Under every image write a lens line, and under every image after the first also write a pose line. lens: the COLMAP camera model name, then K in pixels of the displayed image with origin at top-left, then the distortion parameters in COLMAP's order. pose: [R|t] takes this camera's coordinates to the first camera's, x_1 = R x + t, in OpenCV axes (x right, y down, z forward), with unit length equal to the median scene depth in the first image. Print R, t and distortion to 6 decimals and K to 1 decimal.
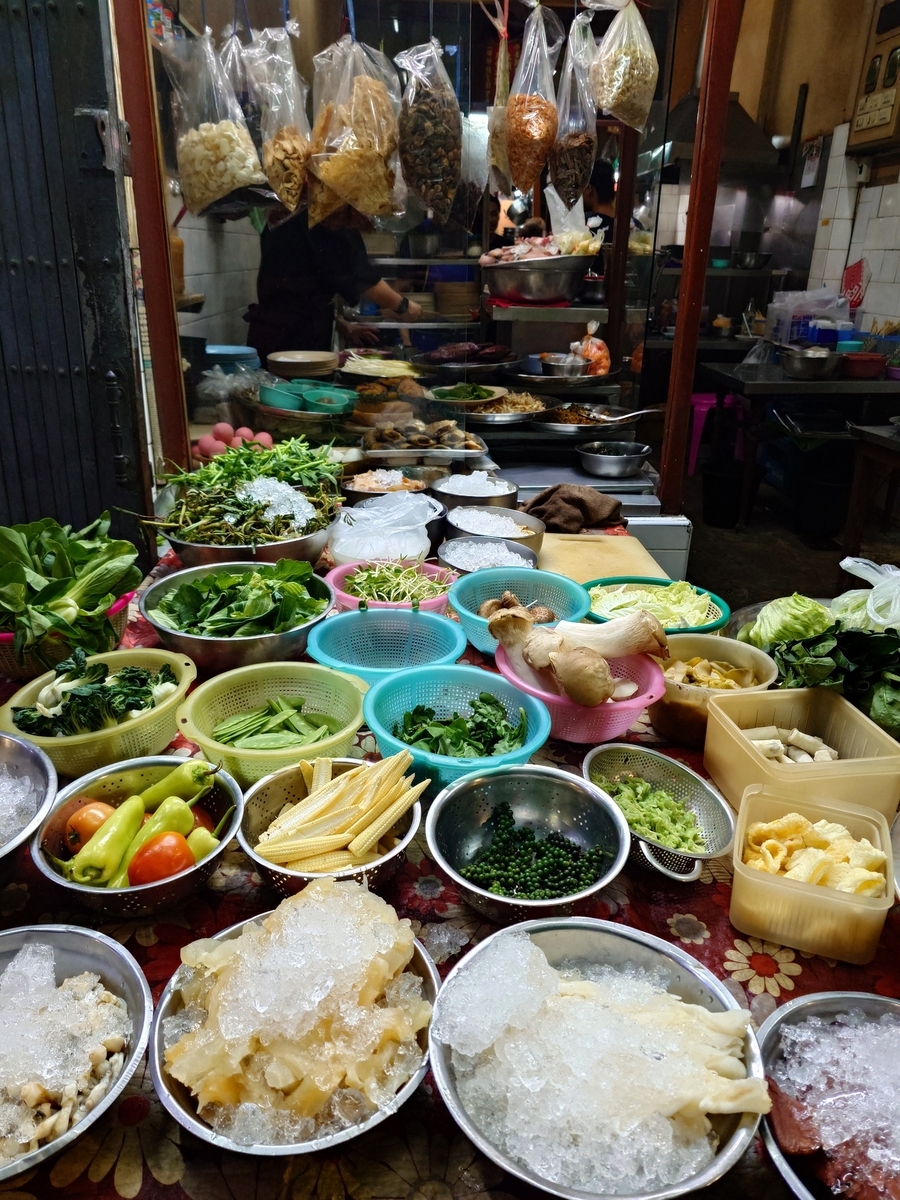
lens RADIAL K [[939.0, 0, 443.3], [0, 939.0, 604.3], [0, 0, 1]] dist [0.010522, -0.008039]
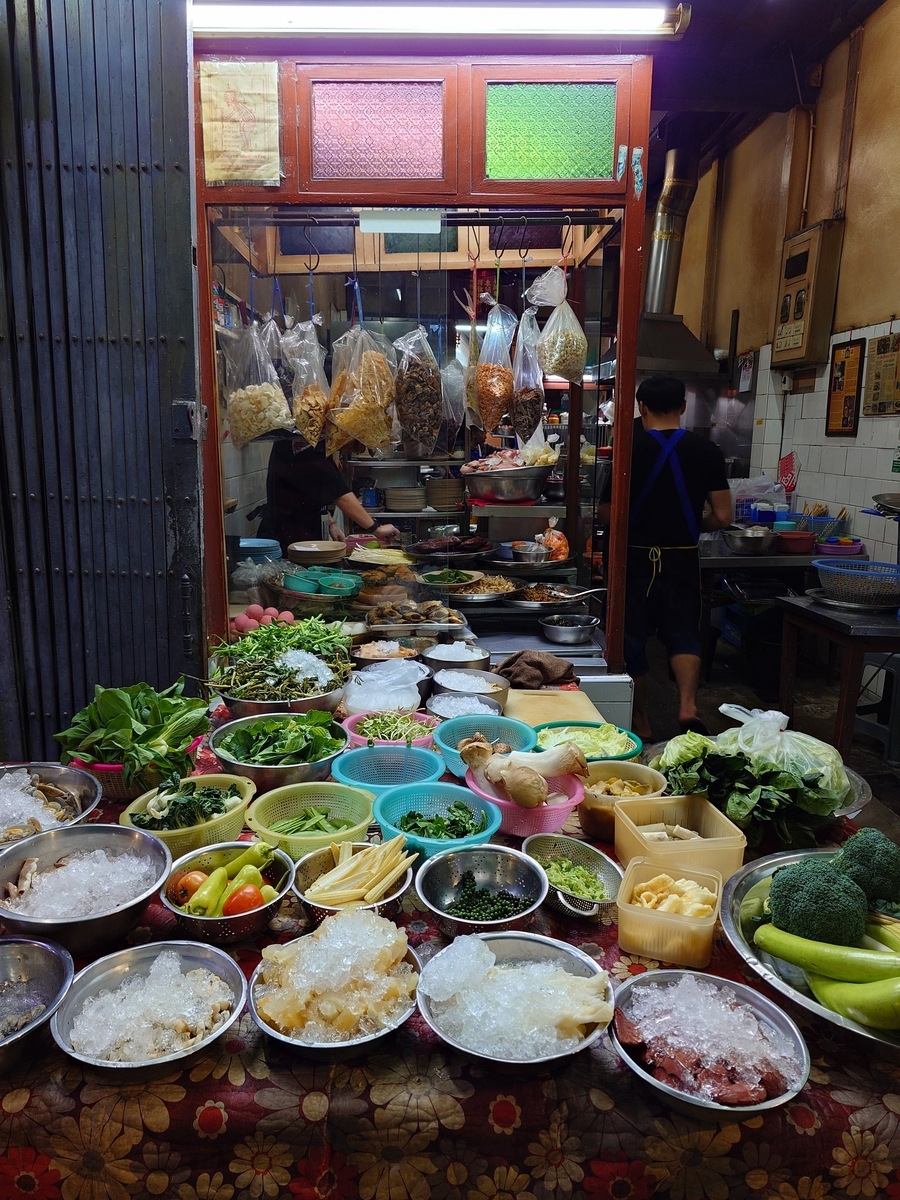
lens RADIAL K [[939.0, 0, 449.1], [0, 939.0, 604.7], [0, 0, 1]] dist [0.010522, -0.008039]
pose [[0.999879, -0.011385, 0.010627, 0.015748], [0.013009, 0.985700, -0.168008, 0.032238], [-0.008562, 0.168126, 0.985728, -0.366301]]
